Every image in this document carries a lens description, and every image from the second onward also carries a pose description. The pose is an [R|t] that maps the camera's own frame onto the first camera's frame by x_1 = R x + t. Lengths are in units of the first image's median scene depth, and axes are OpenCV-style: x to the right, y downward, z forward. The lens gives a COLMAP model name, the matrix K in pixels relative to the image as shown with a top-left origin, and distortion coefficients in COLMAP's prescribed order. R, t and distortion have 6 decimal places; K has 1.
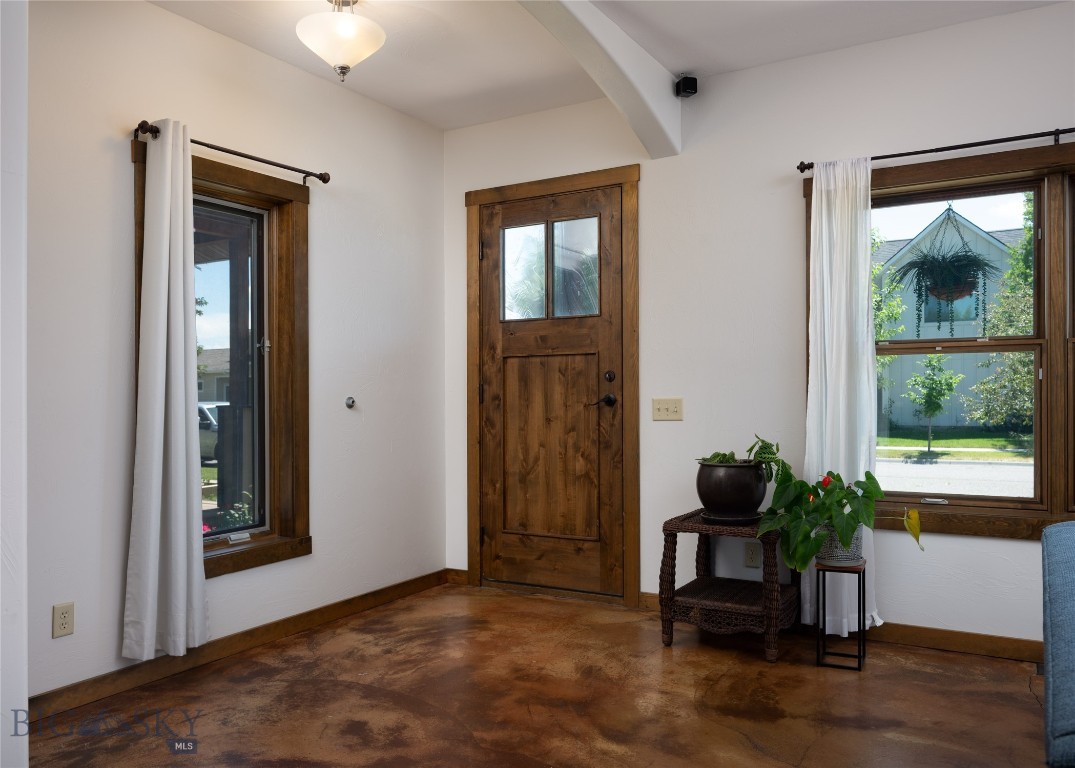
lens RADIAL K [[833.7, 0, 538.1], [0, 833.7, 385.9], [0, 0, 1]] dist [-0.002134, 0.014025]
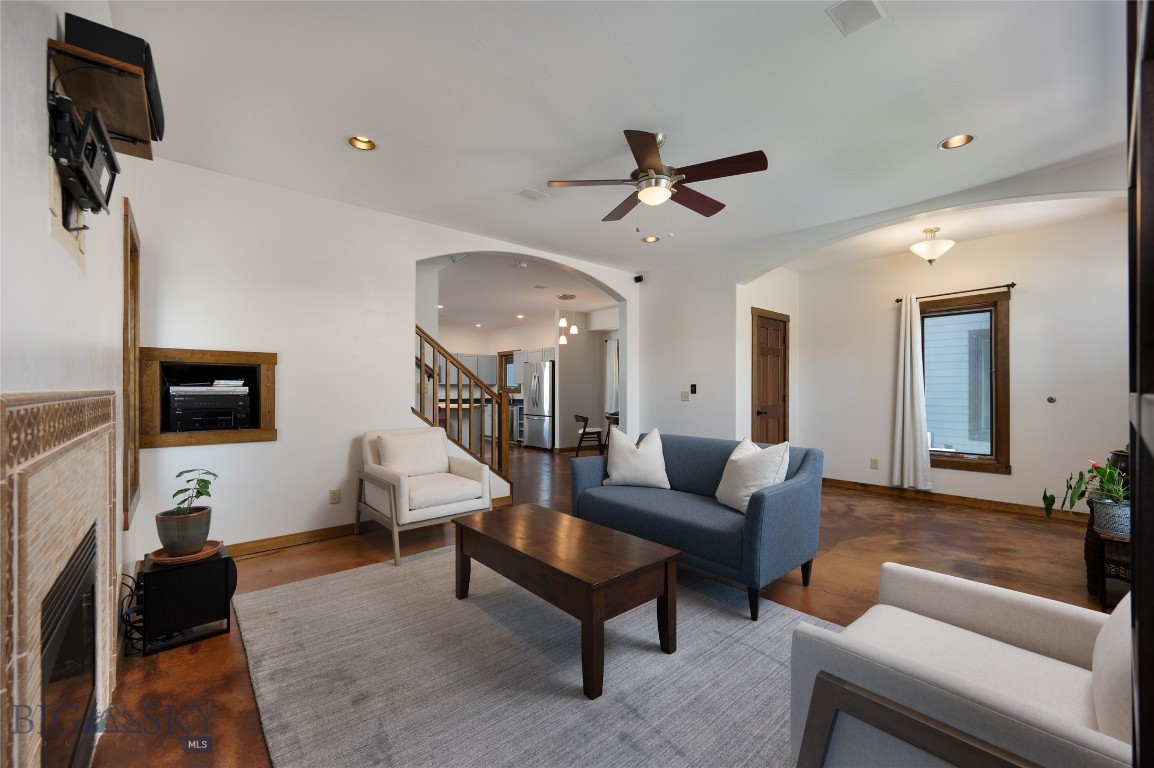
lens RADIAL K [[465.1, 0, 576.8], [0, 465.1, 386.4], [0, 0, 1]] dist [-0.000501, -0.000408]
pose [[-0.311966, 0.006121, -0.950074, 1.159482], [-0.000585, 0.999978, 0.006634, -0.018580], [0.950093, 0.002625, -0.311956, 0.381459]]
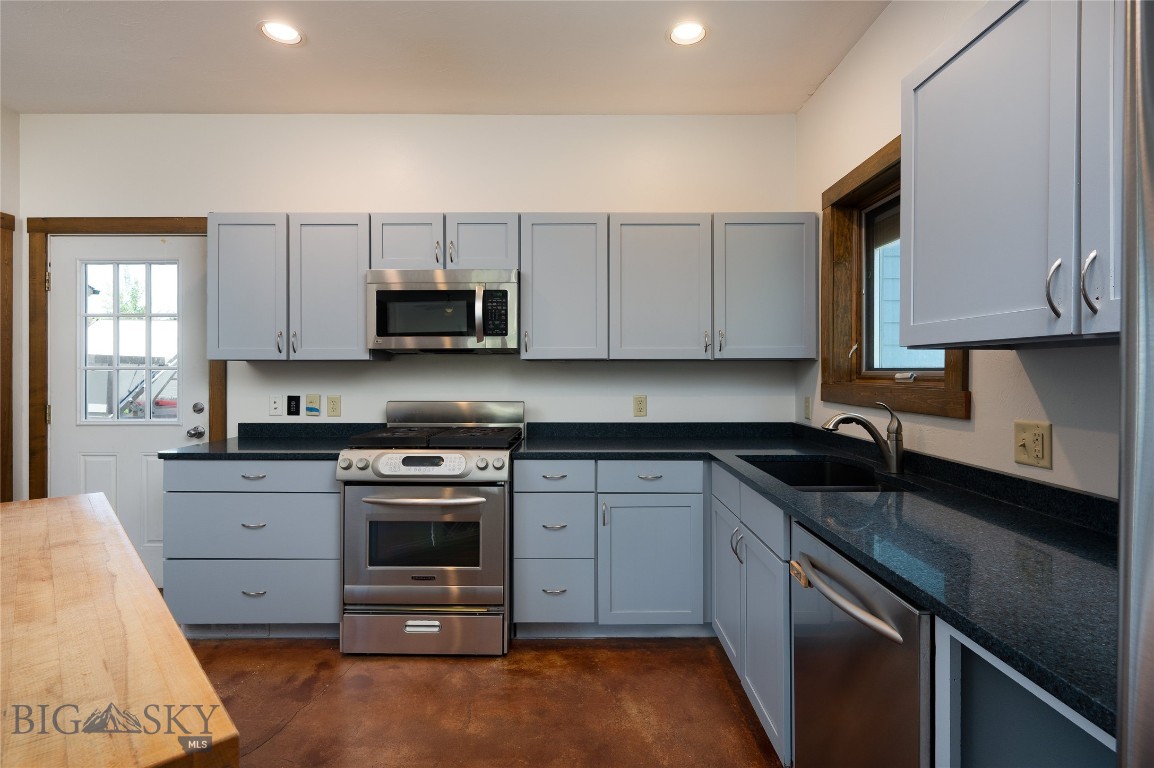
lens RADIAL K [[525.0, 0, 595.6], [0, 525.0, 368.7], [0, 0, 1]] dist [0.002305, -0.000221]
pose [[-0.853221, 0.012537, -0.521398, -0.970733], [0.011818, 0.999919, 0.004704, -0.006003], [0.521415, -0.002149, -0.853301, -0.637682]]
